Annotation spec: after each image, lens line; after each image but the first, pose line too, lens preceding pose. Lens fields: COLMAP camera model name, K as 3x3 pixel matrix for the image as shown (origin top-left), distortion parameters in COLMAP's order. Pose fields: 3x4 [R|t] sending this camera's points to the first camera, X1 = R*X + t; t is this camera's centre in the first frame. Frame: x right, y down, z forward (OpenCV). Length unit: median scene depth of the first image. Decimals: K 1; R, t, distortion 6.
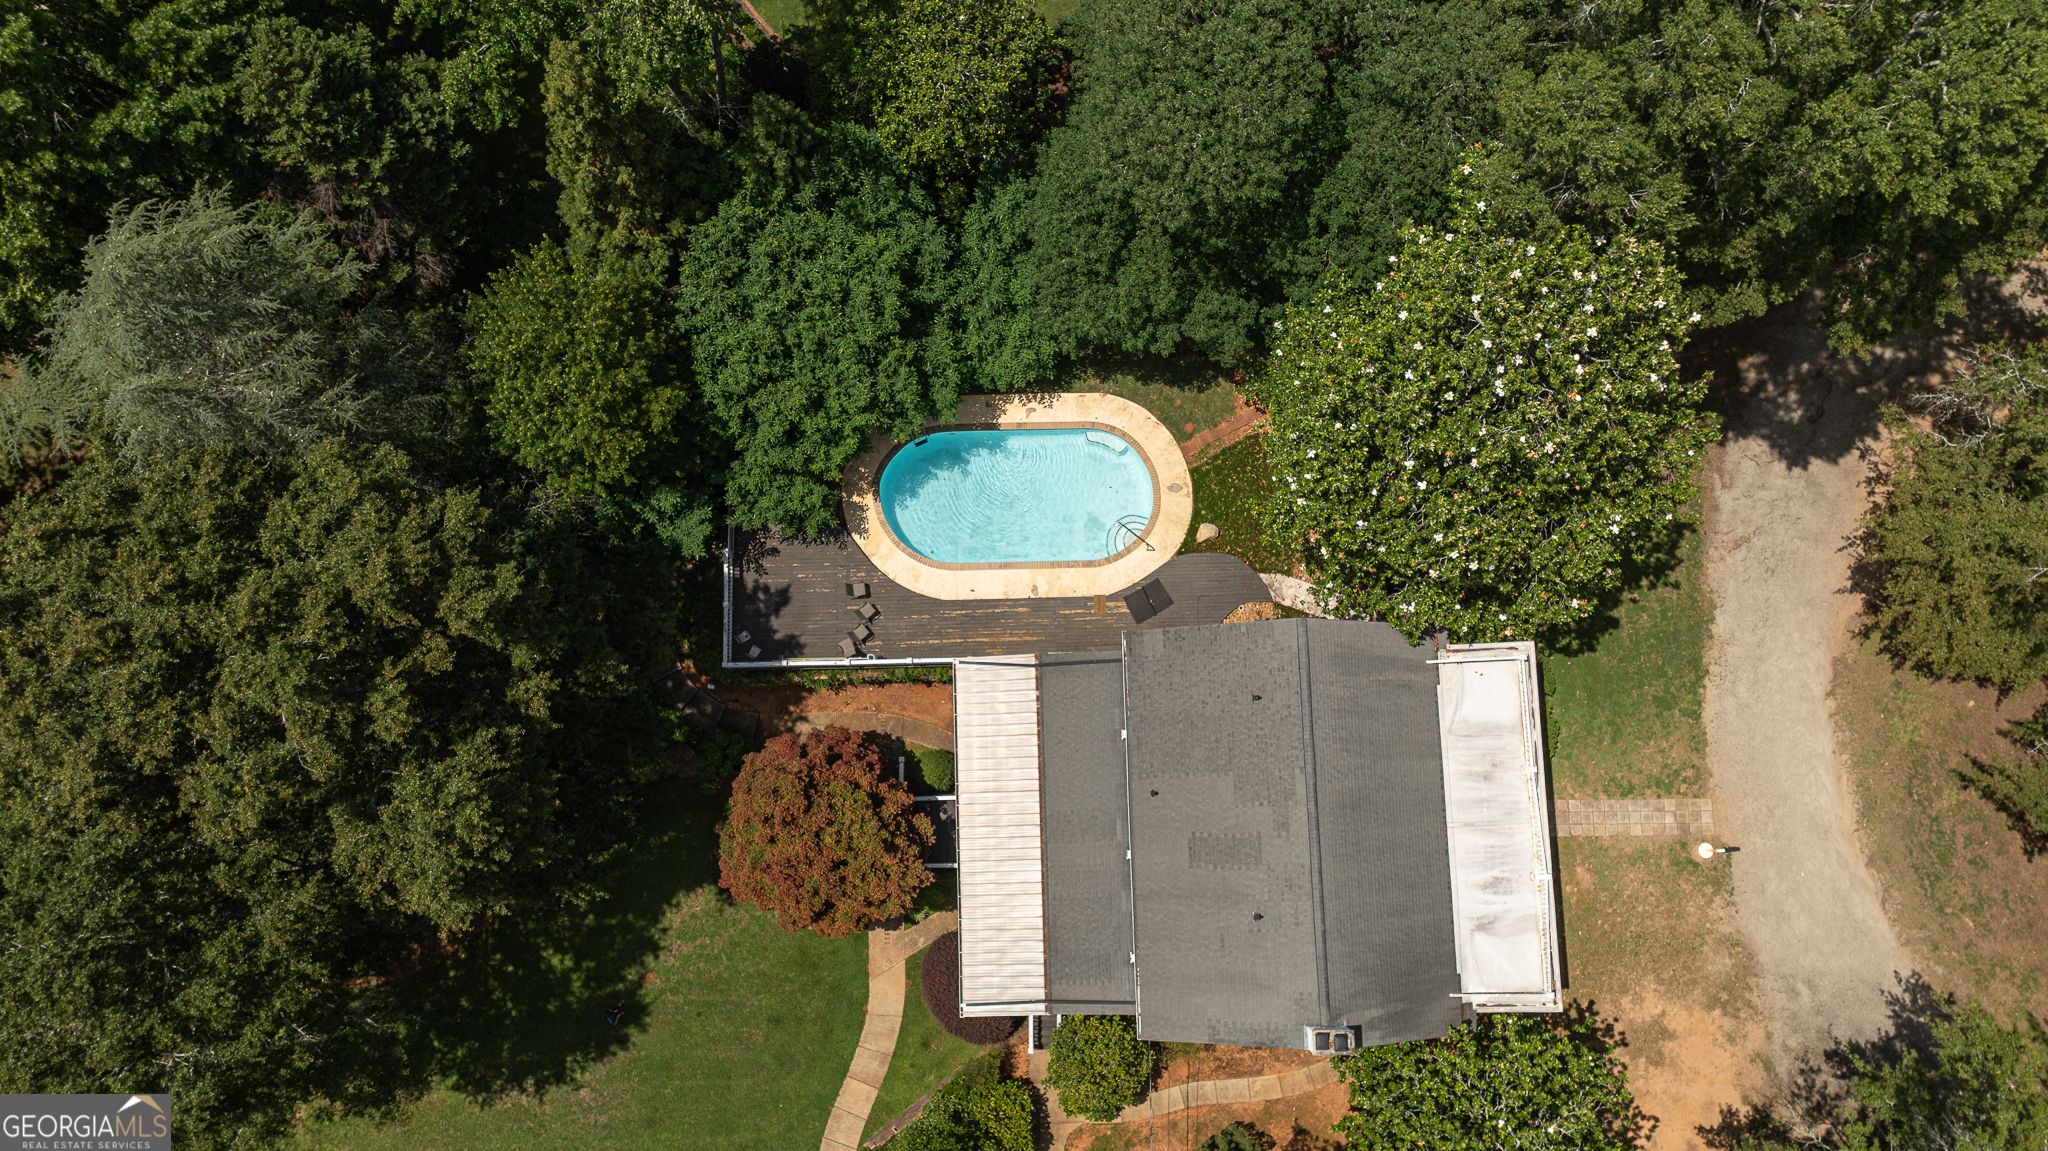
lens RADIAL K [[1444.3, 0, 1024.0], [0, 1444.3, 575.5], [0, 0, 1]] dist [0.010290, 0.002337]
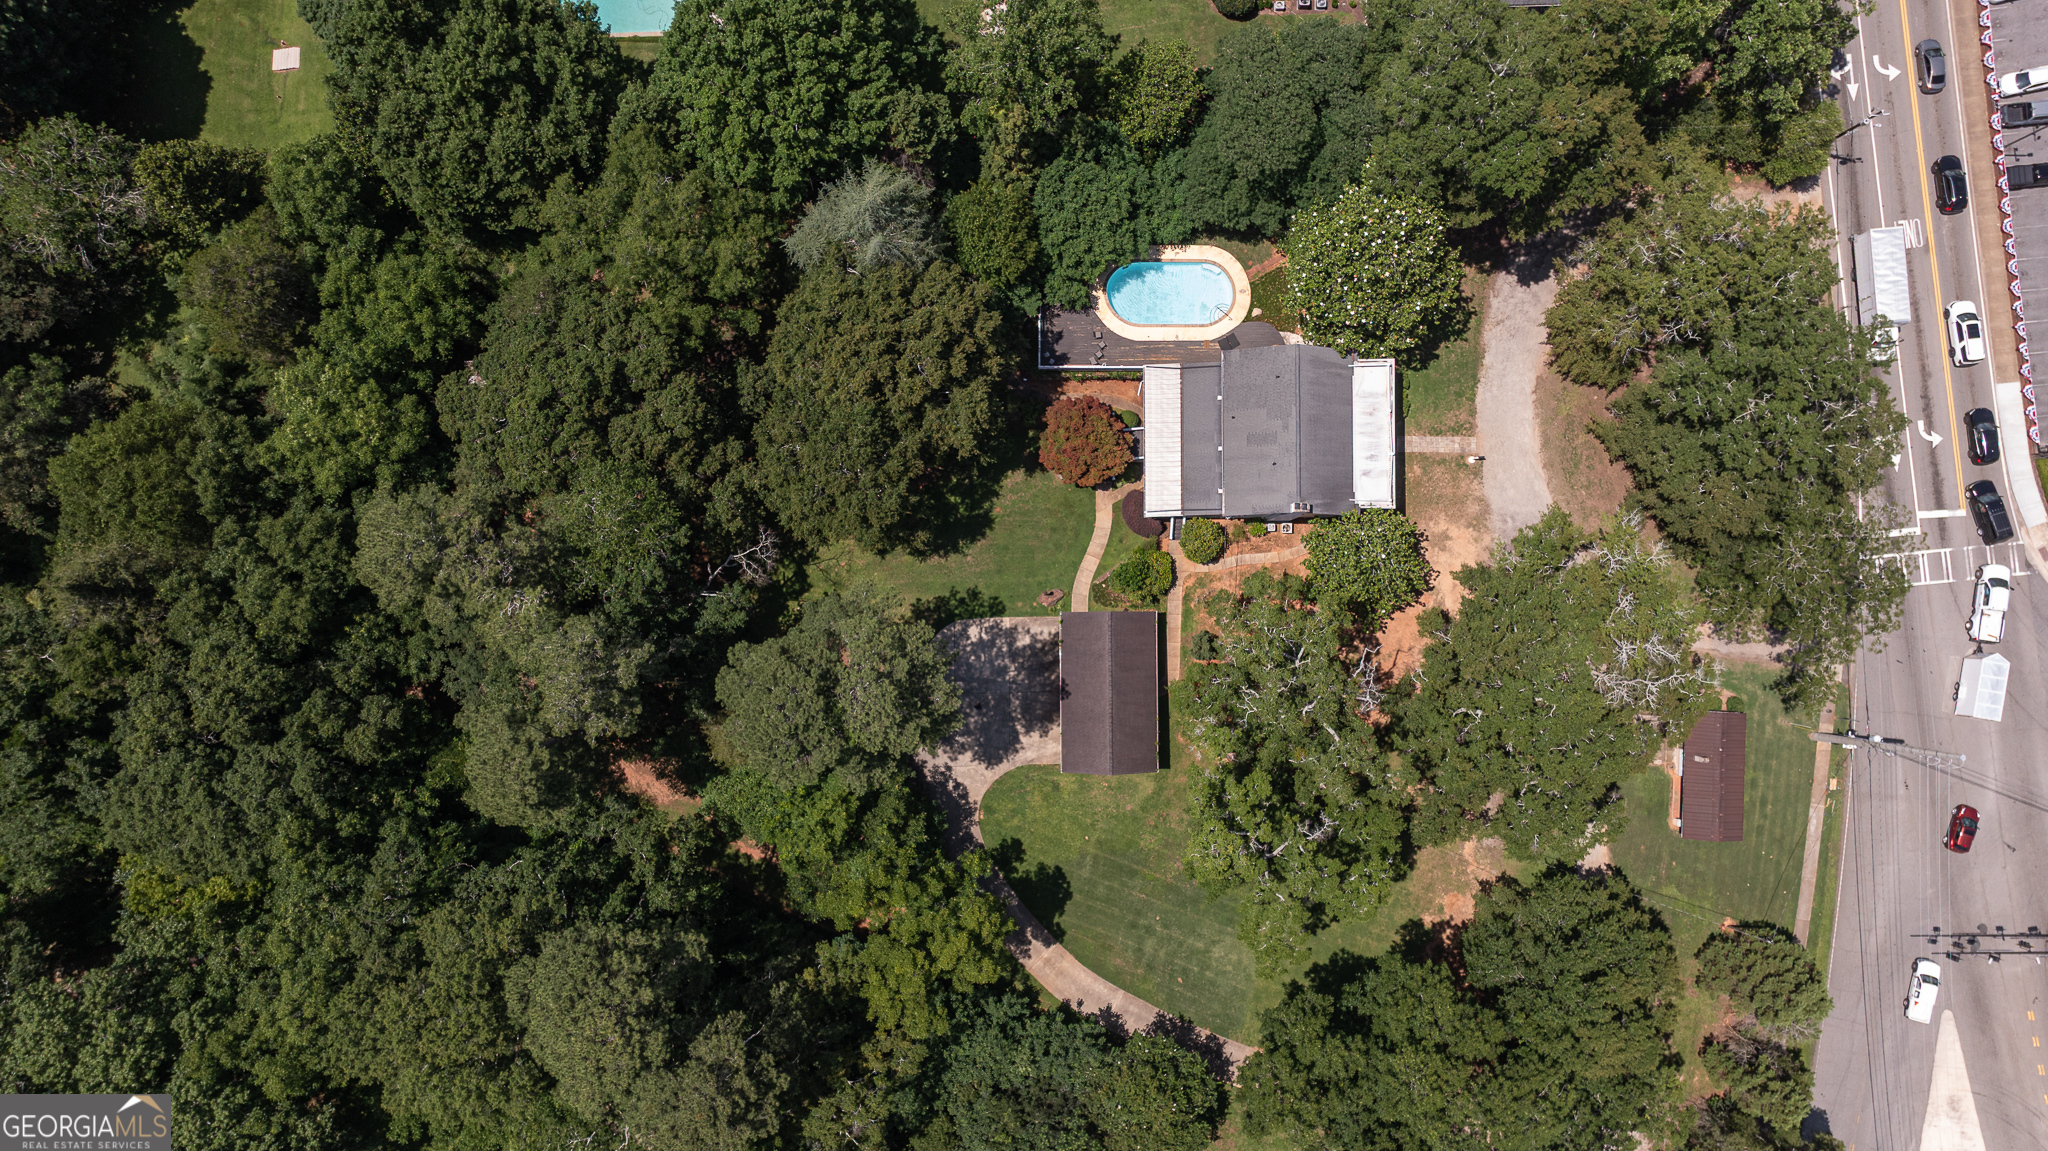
lens RADIAL K [[1428.4, 0, 1027.6], [0, 1428.4, 582.4], [0, 0, 1]] dist [0.008566, 0.006658]
pose [[0.999731, 0.023178, 0.000211, -0.227423], [-0.023021, 0.991812, 0.125617, 0.121030], [0.002703, -0.125589, 0.992079, -1.294525]]
